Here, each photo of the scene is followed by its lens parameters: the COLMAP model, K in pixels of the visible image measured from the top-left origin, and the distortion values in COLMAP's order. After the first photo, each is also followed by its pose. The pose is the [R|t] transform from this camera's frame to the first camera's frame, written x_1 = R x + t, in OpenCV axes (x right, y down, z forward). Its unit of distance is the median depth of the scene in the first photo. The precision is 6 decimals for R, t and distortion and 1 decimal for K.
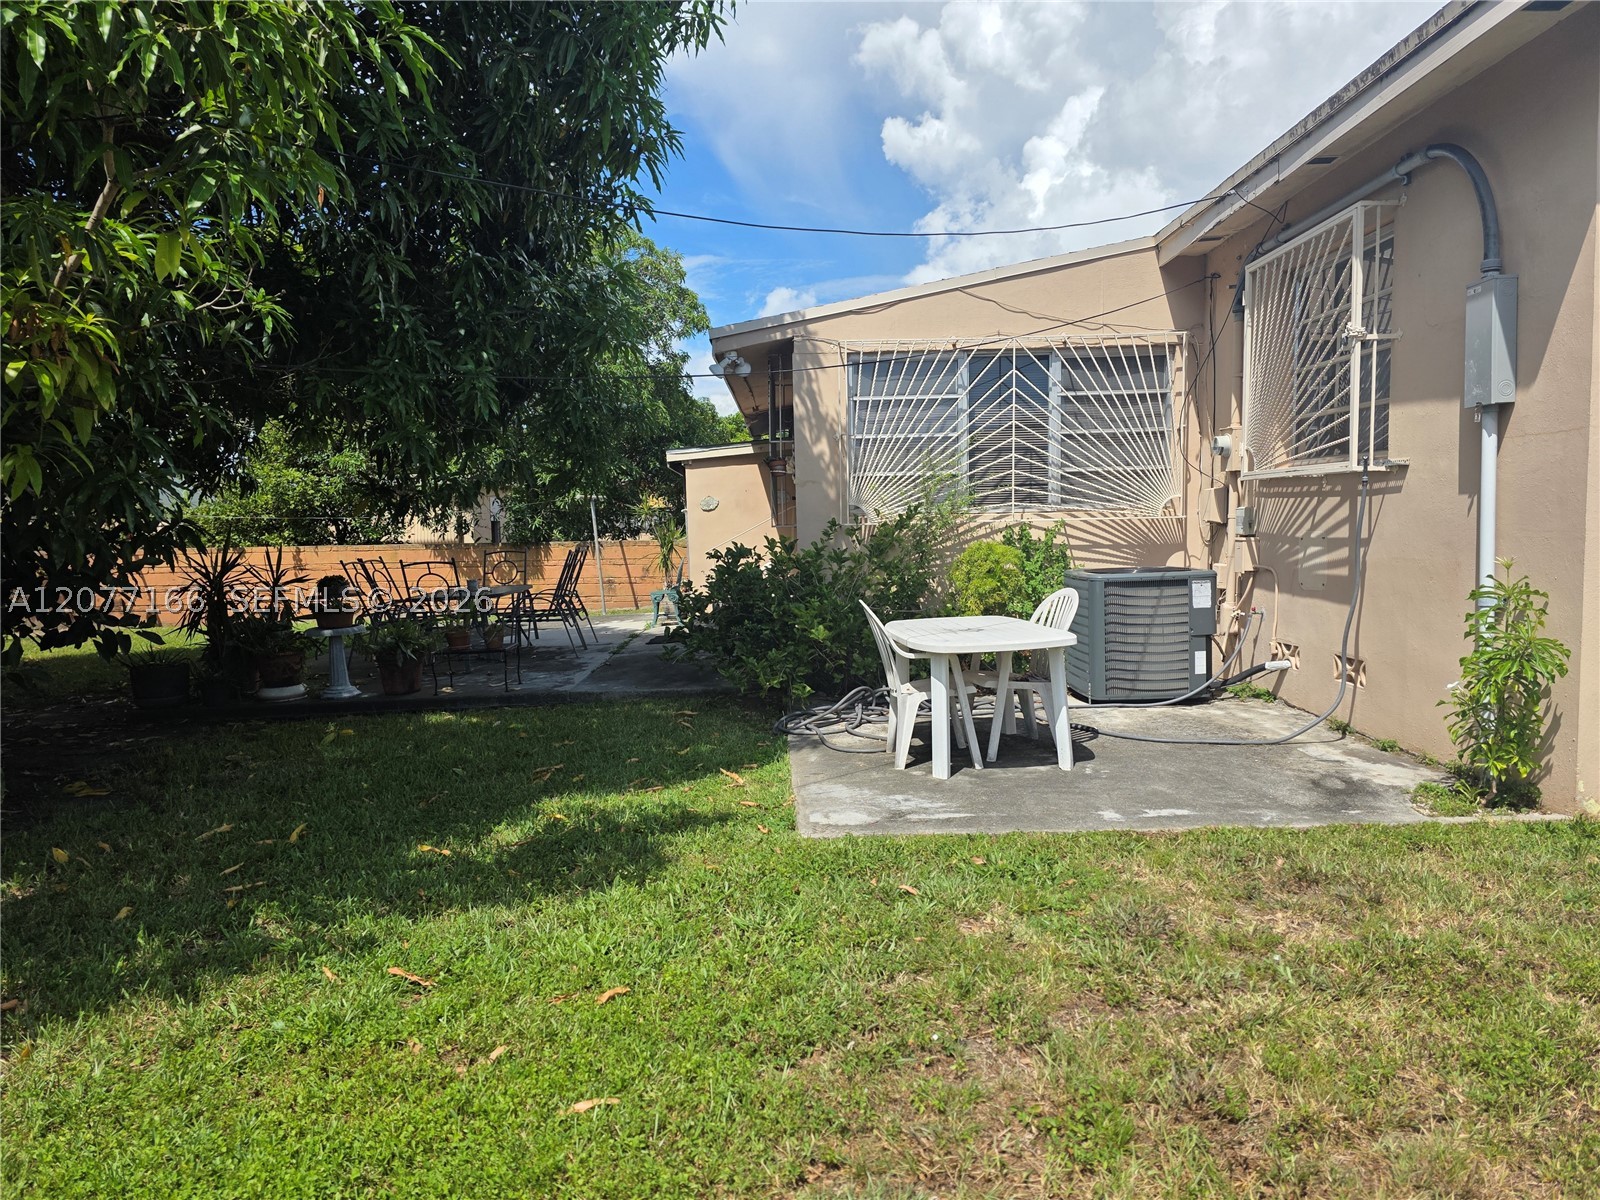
lens RADIAL K [[1077.9, 0, 802.1], [0, 1077.9, 601.2], [0, 0, 1]] dist [-0.002151, -0.001146]
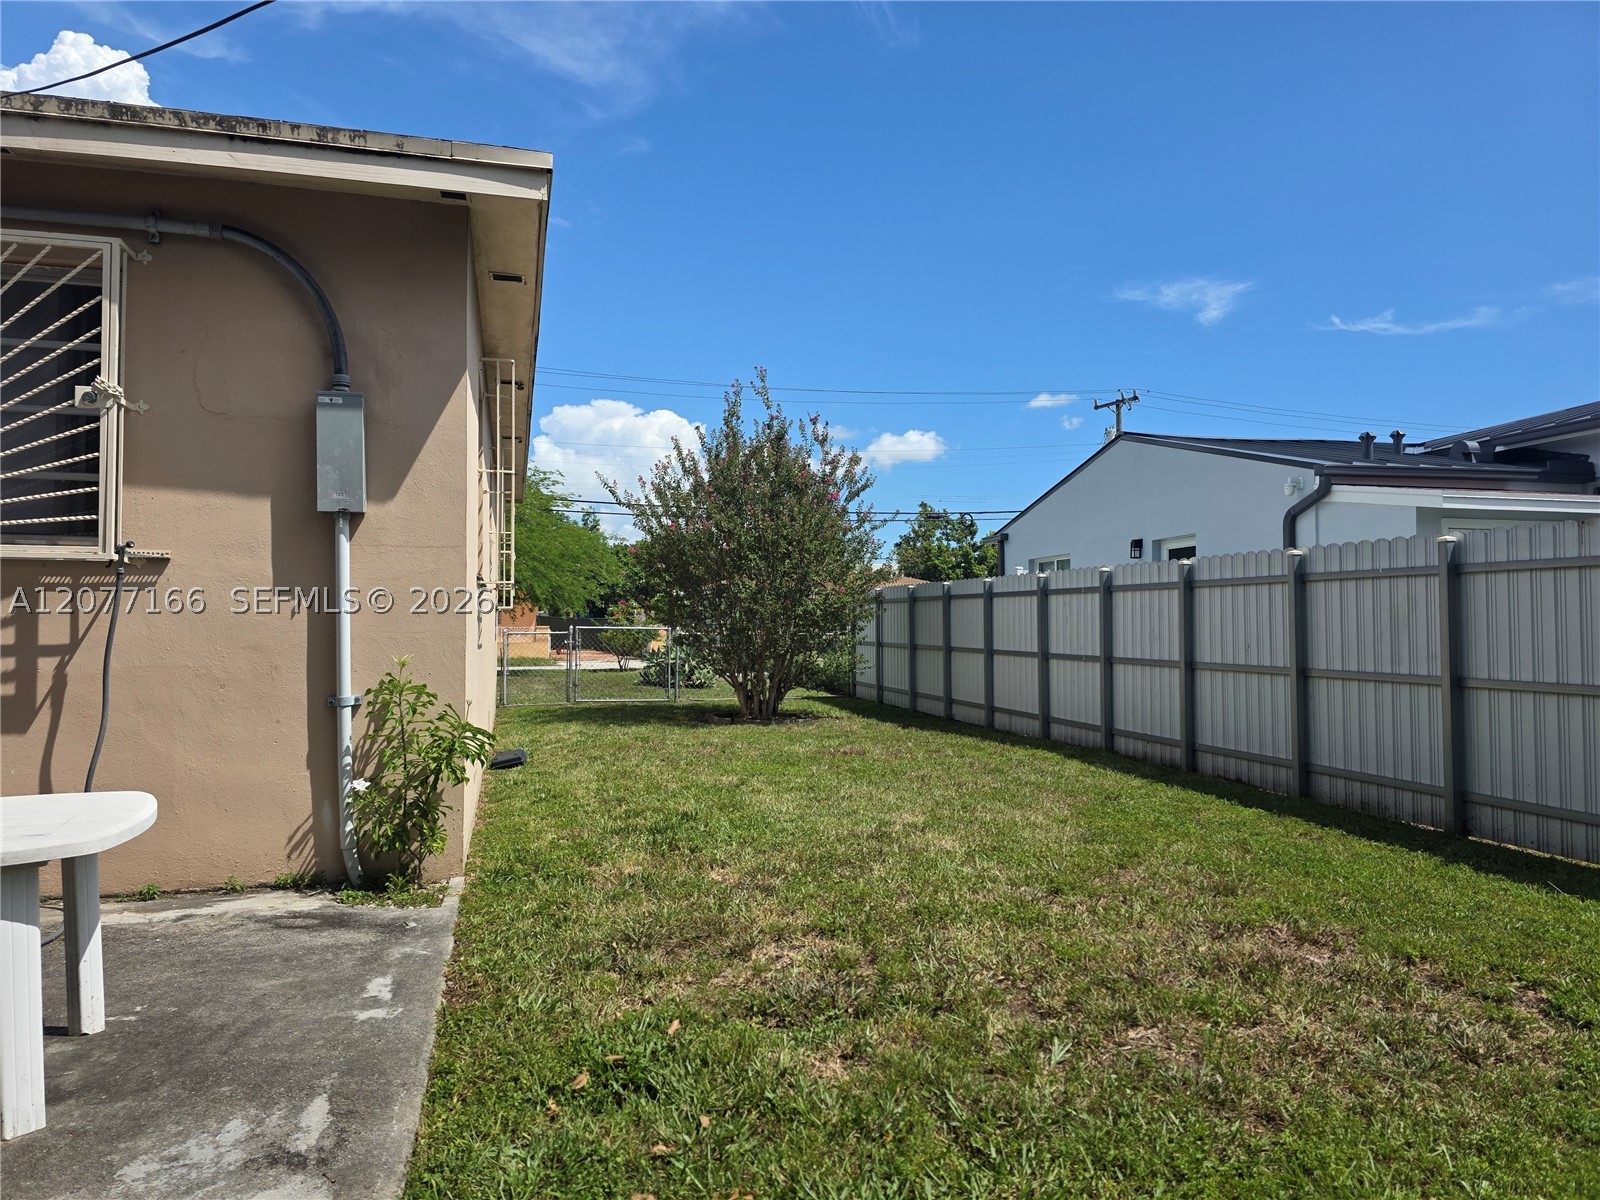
lens RADIAL K [[1077.9, 0, 801.6], [0, 1077.9, 601.1], [0, 0, 1]] dist [-0.002151, -0.001146]
pose [[-0.292804, 0.050538, 0.954836, -0.475369], [0.078429, 0.996507, -0.028694, -0.031278], [-0.952951, 0.066485, -0.295745, 0.879599]]
